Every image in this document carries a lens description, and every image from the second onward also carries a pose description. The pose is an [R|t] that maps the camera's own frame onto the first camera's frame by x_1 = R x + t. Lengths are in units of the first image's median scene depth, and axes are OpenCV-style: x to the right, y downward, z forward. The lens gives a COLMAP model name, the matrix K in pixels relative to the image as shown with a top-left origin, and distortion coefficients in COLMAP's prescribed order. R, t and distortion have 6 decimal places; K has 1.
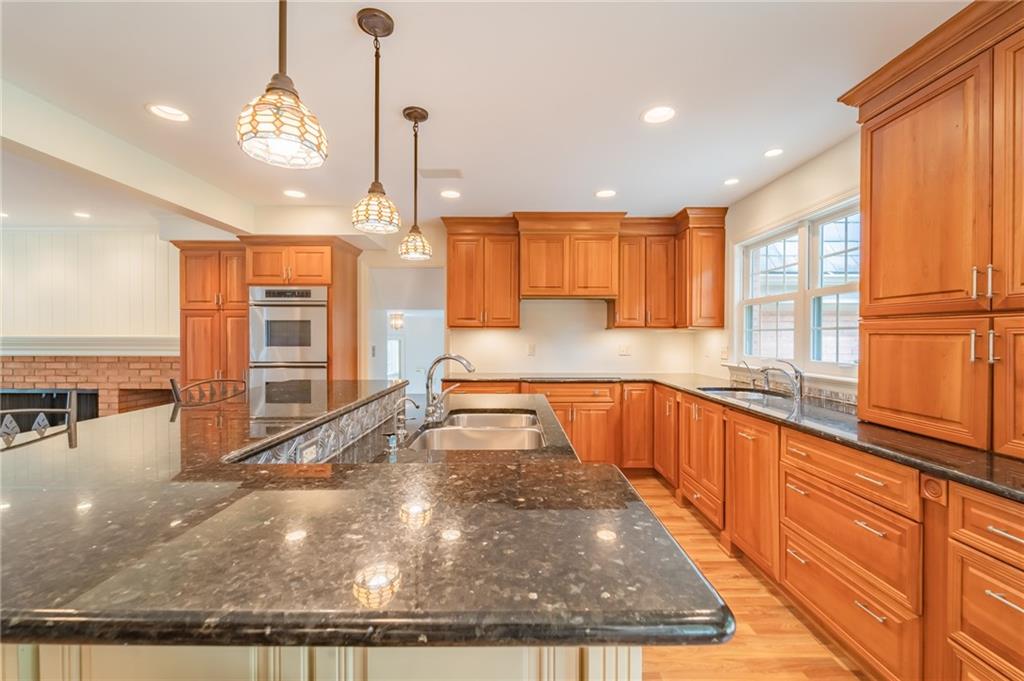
lens RADIAL K [[415.9, 0, 512.4], [0, 415.9, 338.8], [0, 0, 1]] dist [0.009304, 0.000308]
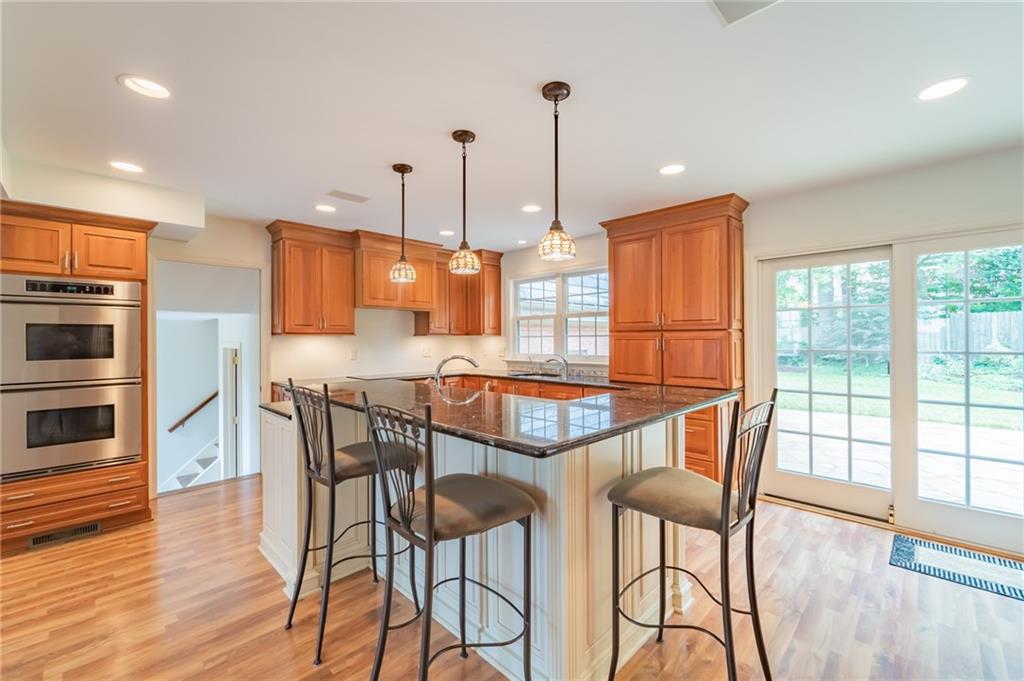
lens RADIAL K [[415.9, 0, 523.1], [0, 415.9, 340.9], [0, 0, 1]] dist [0.009304, 0.000308]
pose [[0.718914, -0.008075, 0.695052, -0.481179], [0.013081, 0.999913, -0.001914, -0.001923], [-0.694976, 0.010468, 0.718957, -0.097135]]
